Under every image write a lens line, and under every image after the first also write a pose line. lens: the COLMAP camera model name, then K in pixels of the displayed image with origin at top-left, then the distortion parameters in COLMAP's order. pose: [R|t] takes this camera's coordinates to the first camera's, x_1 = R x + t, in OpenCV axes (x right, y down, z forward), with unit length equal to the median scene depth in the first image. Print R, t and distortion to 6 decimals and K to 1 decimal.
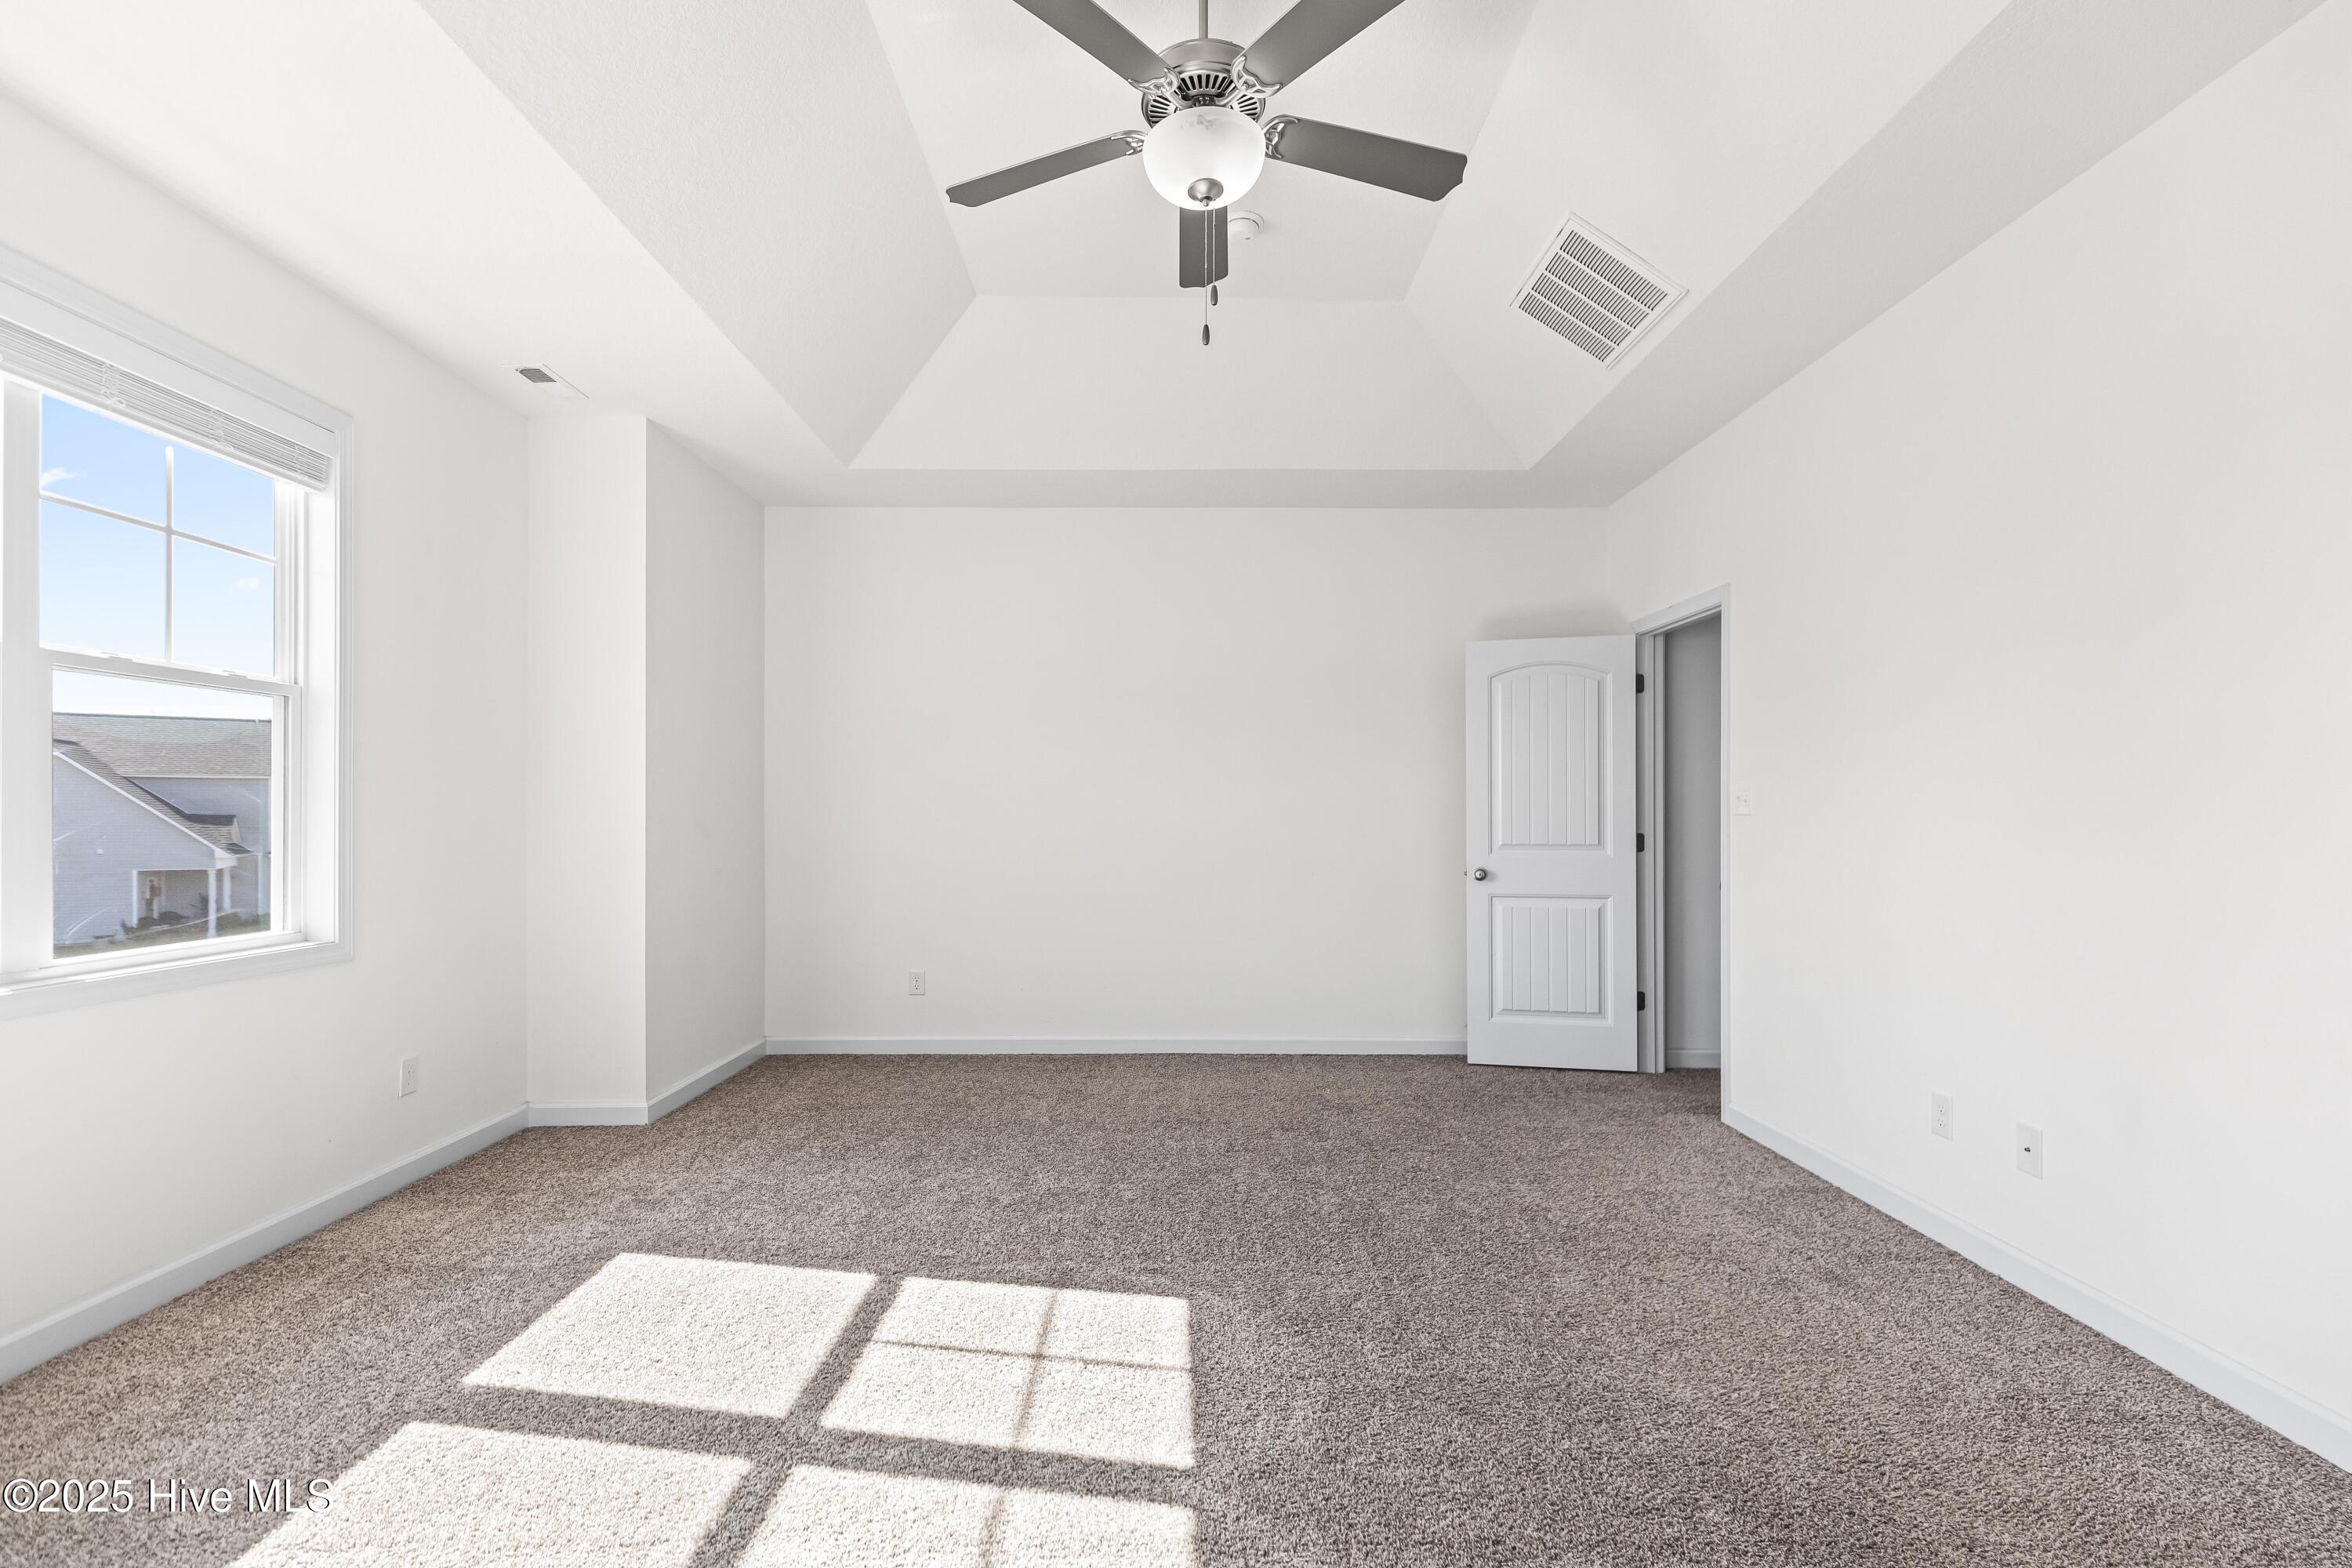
lens RADIAL K [[1070.3, 0, 1114.8], [0, 1070.3, 815.5], [0, 0, 1]] dist [0.000309, -0.000121]
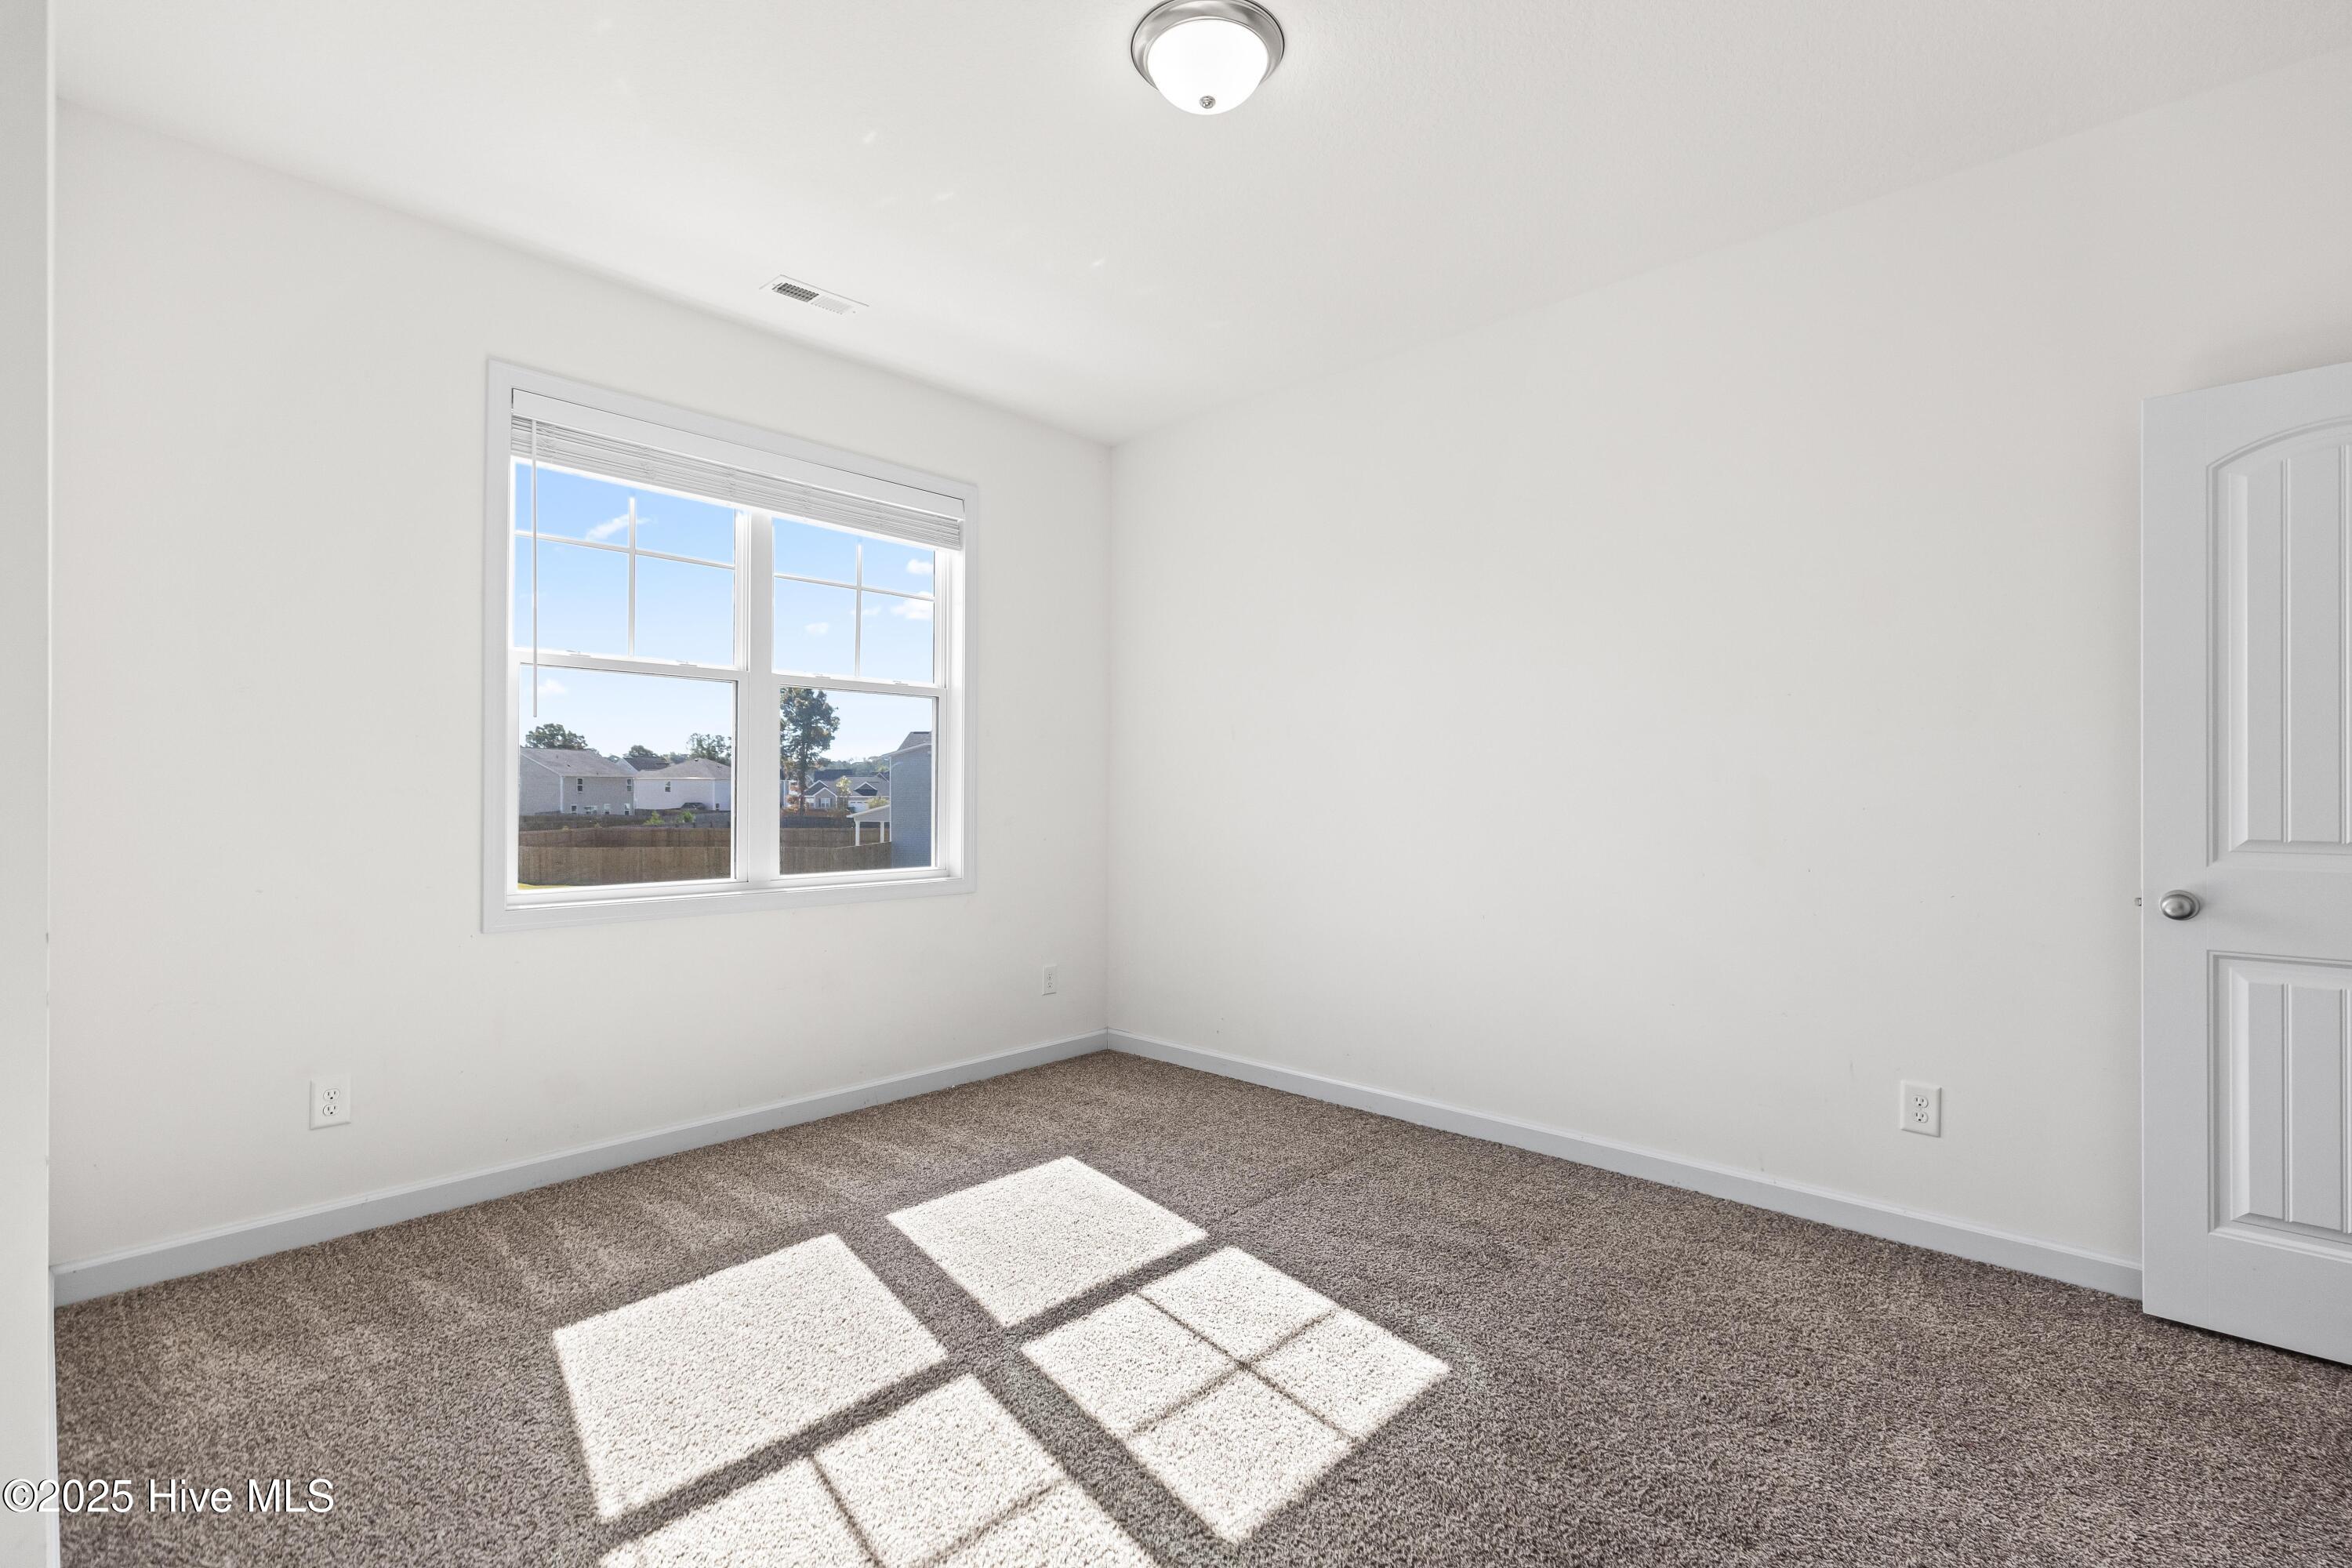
lens RADIAL K [[1052.7, 0, 1185.1], [0, 1052.7, 773.7], [0, 0, 1]] dist [0.000407, -0.000466]
pose [[0.752882, 0.001671, -0.658153, 0.459099], [-0.002521, 0.999997, -0.000345, -0.017622], [0.658150, 0.001919, 0.752884, 0.236168]]
